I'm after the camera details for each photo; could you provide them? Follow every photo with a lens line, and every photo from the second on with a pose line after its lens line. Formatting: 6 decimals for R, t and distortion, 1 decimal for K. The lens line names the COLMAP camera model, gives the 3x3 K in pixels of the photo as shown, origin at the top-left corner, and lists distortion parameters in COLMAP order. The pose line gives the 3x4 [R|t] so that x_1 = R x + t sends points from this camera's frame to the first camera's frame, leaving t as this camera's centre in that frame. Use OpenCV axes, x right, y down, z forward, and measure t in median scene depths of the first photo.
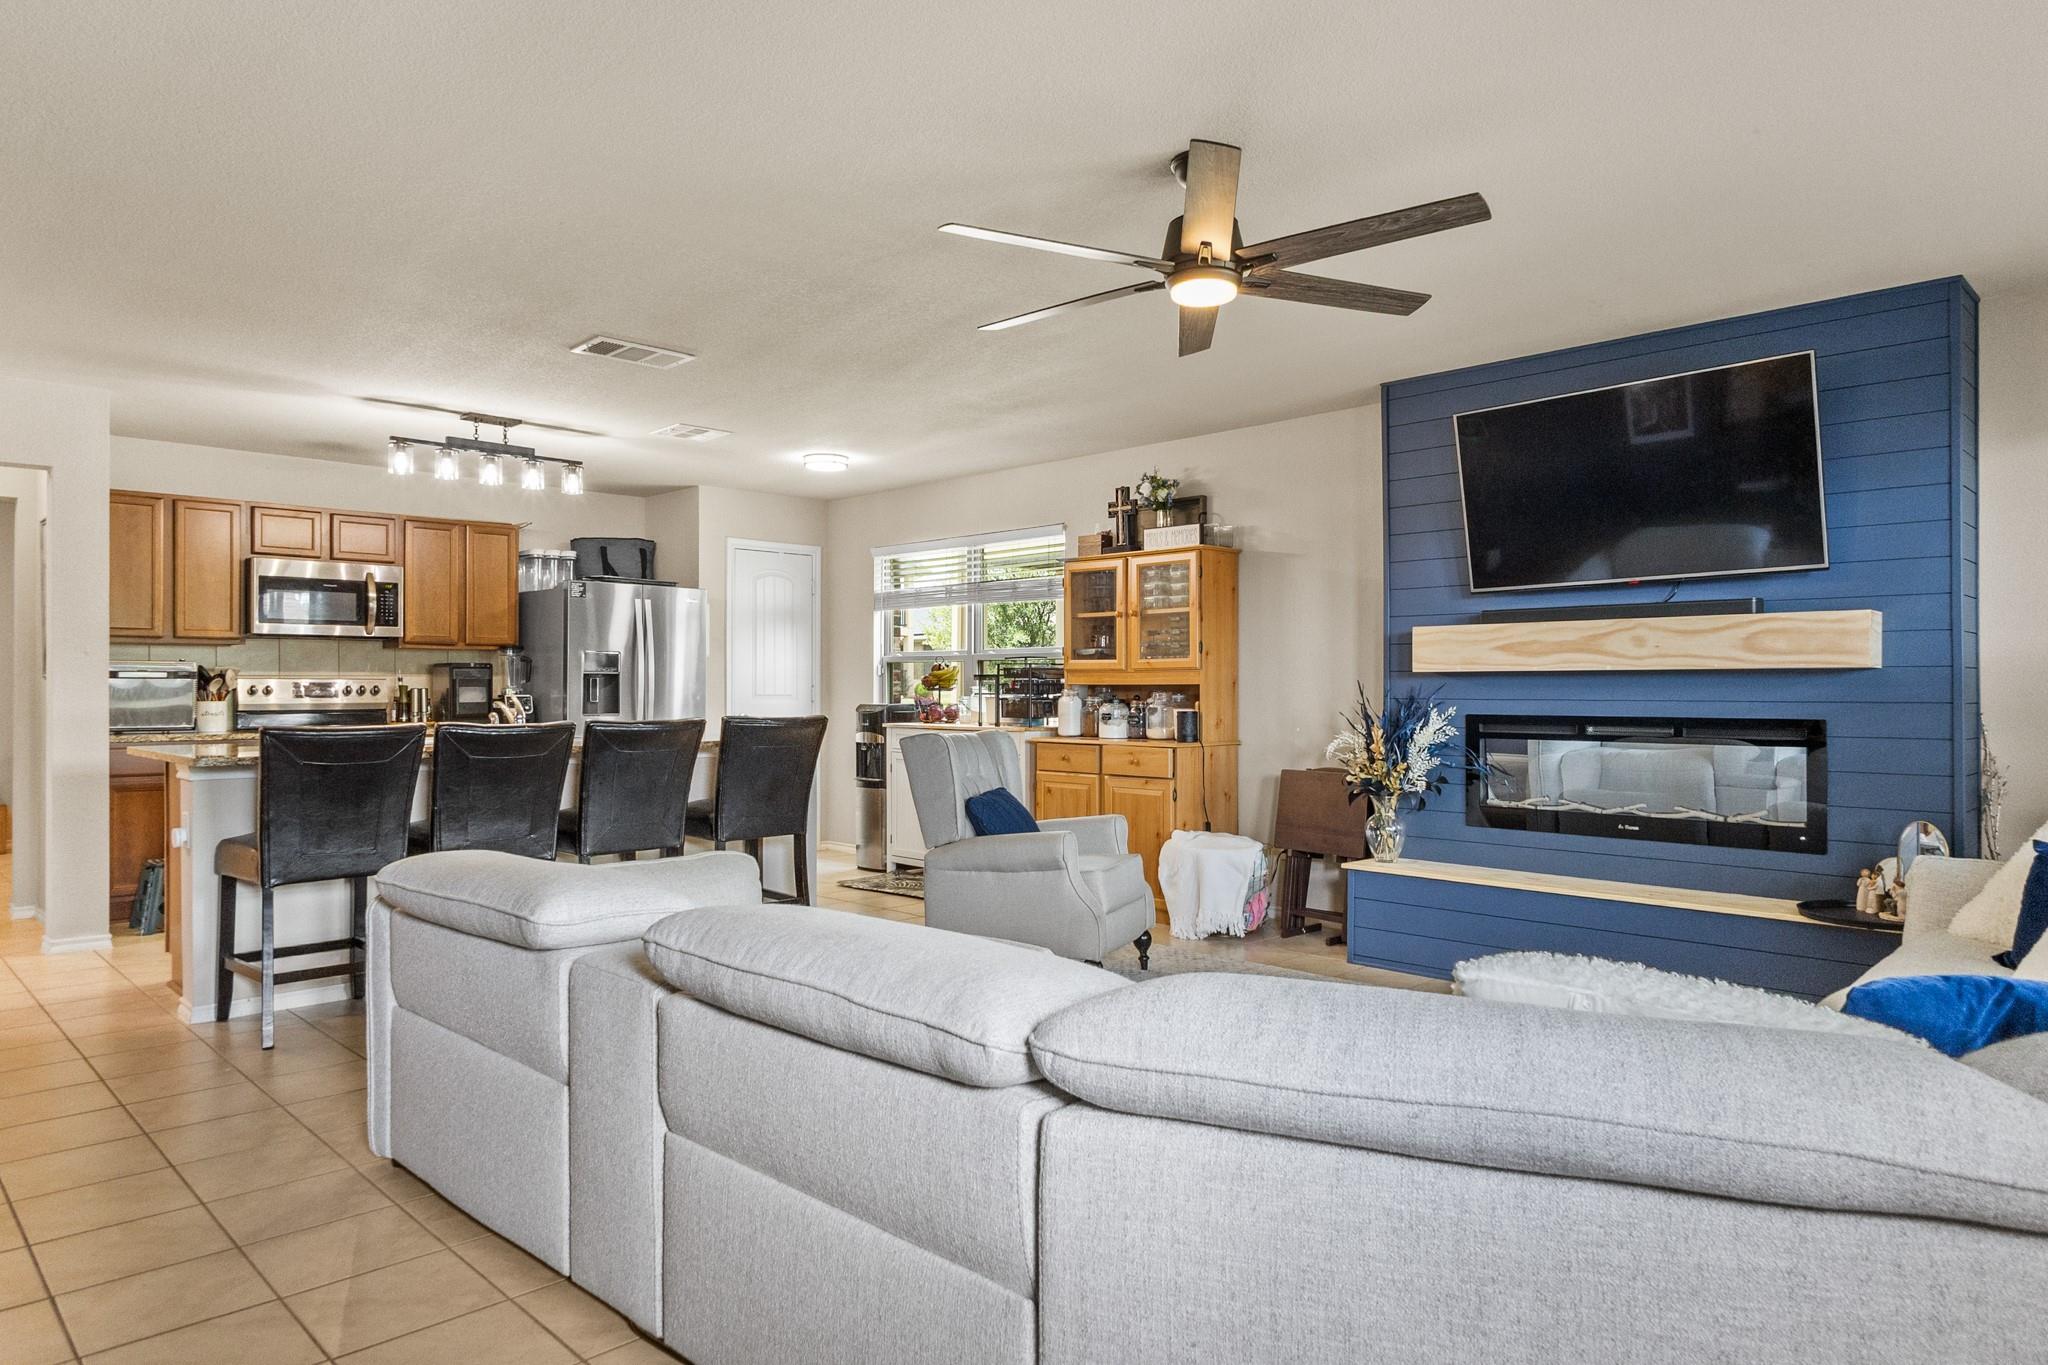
lens RADIAL K [[1253.9, 0, 1030.2], [0, 1253.9, 682.1], [0, 0, 1]] dist [0.003558, -0.000749]
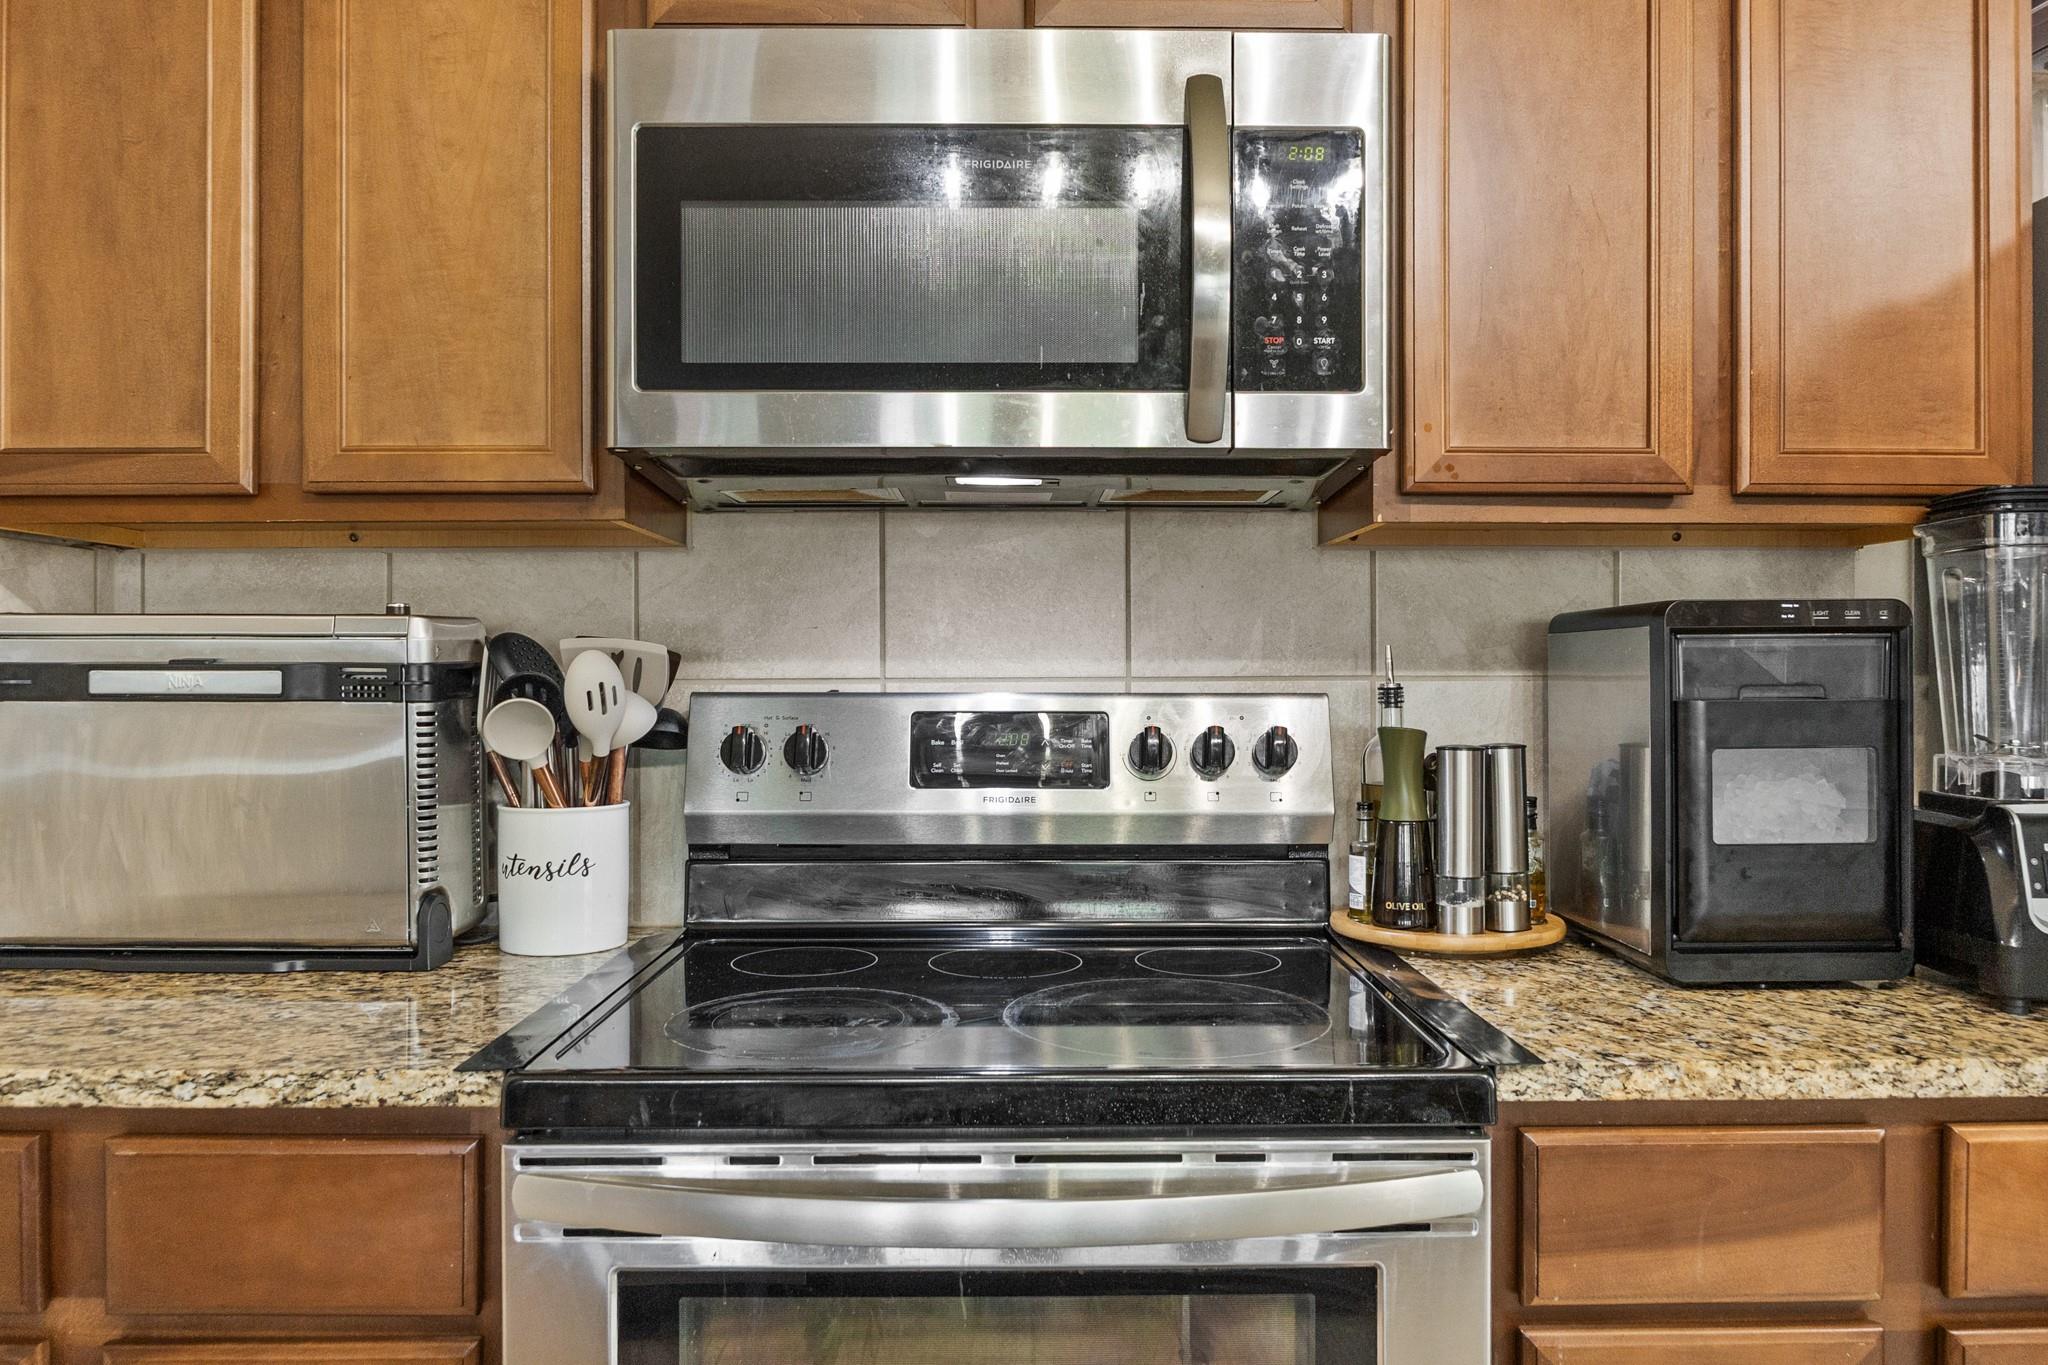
lens RADIAL K [[1392.6, 0, 1033.7], [0, 1392.6, 667.0], [0, 0, 1]] dist [-0.007053, -0.002943]
pose [[0.723666, -0.002526, -0.690146, -0.404506], [0.002288, 0.999997, -0.001261, -0.006765], [0.690146, -0.000667, 0.723669, 0.829559]]
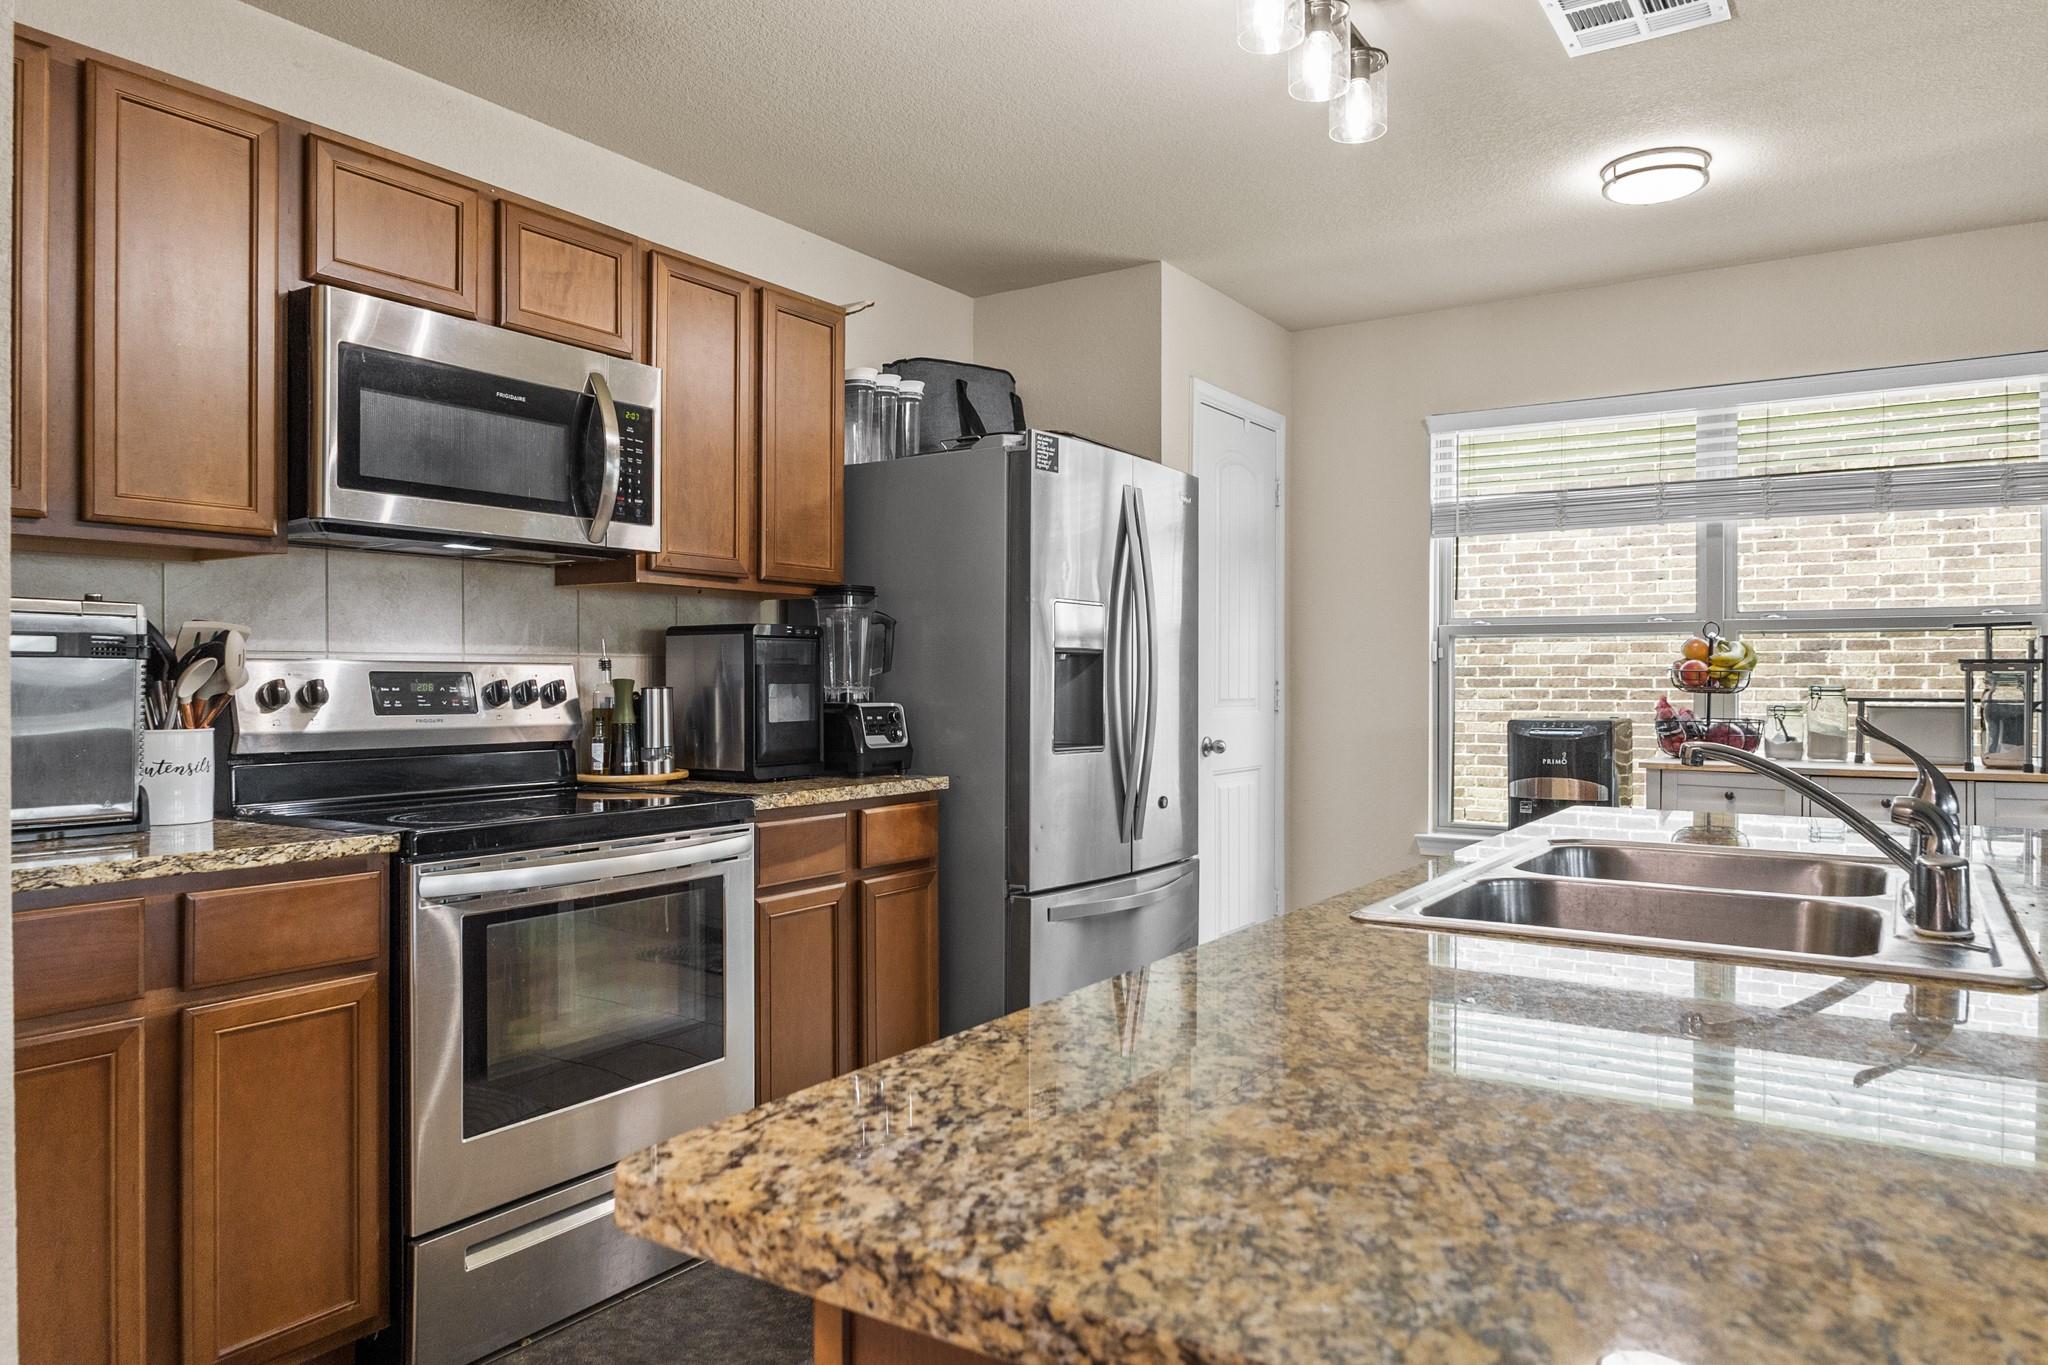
lens RADIAL K [[1365.8, 0, 1031.2], [0, 1365.8, 681.8], [0, 0, 1]] dist [-0.000061, 0.001098]
pose [[0.977514, 0.002240, 0.210860, -0.476497], [-0.003138, 0.999987, 0.003924, 0.001112], [-0.210848, -0.004497, 0.977508, 0.569386]]
